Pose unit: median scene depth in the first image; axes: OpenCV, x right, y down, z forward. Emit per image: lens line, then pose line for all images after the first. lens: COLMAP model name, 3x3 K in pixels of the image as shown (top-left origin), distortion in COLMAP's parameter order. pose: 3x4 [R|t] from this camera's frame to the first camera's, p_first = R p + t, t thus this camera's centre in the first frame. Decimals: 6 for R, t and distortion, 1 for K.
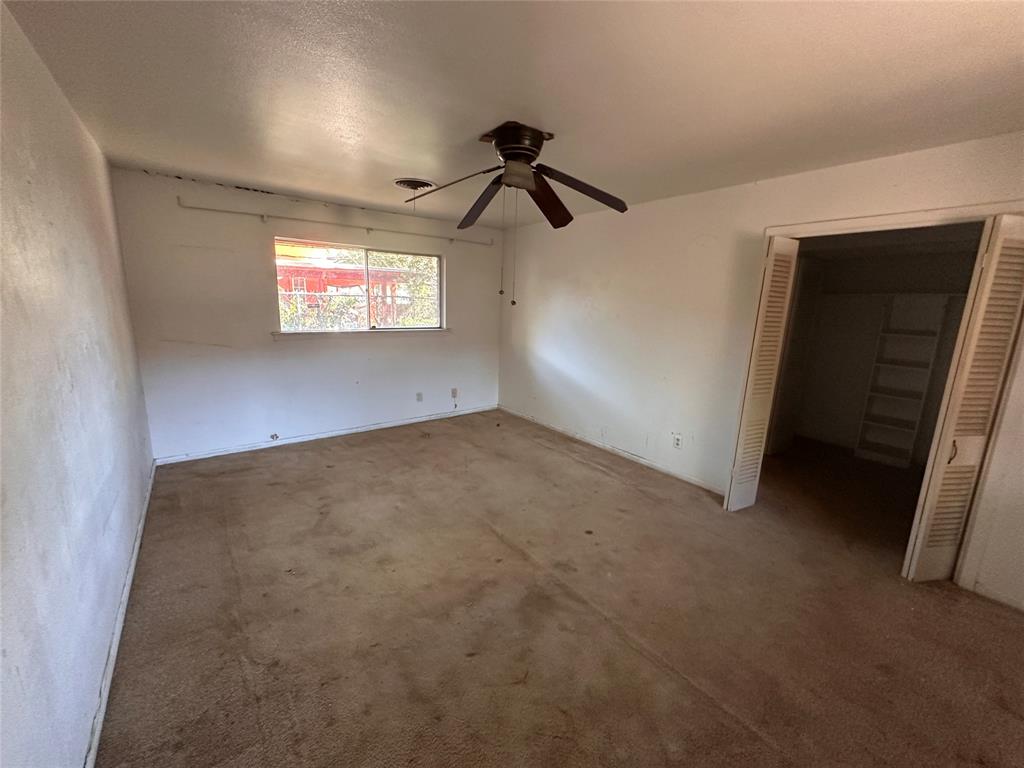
lens RADIAL K [[410.2, 0, 515.1], [0, 410.2, 381.1], [0, 0, 1]] dist [-0.002133, 0.000489]
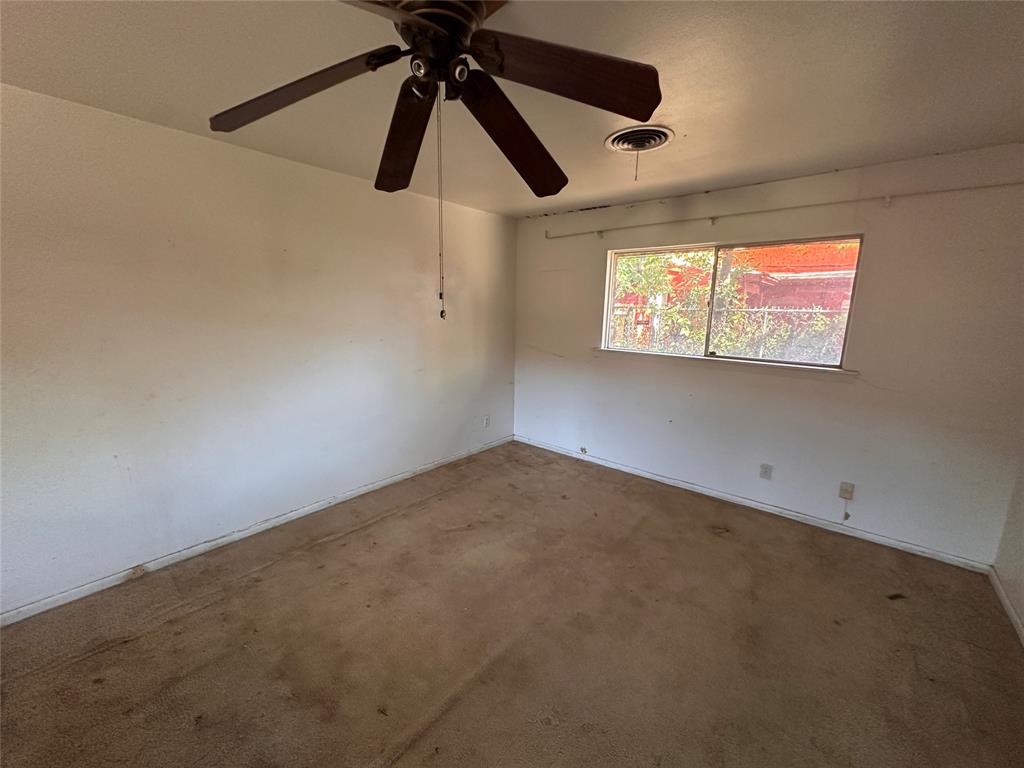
lens RADIAL K [[410.2, 0, 515.1], [0, 410.2, 381.1], [0, 0, 1]] dist [-0.002133, 0.000489]
pose [[0.205011, 0.151580, -0.966951, 0.349499], [-0.197355, 0.974045, 0.110849, -0.115645], [0.958656, 0.168108, 0.229605, 0.615978]]
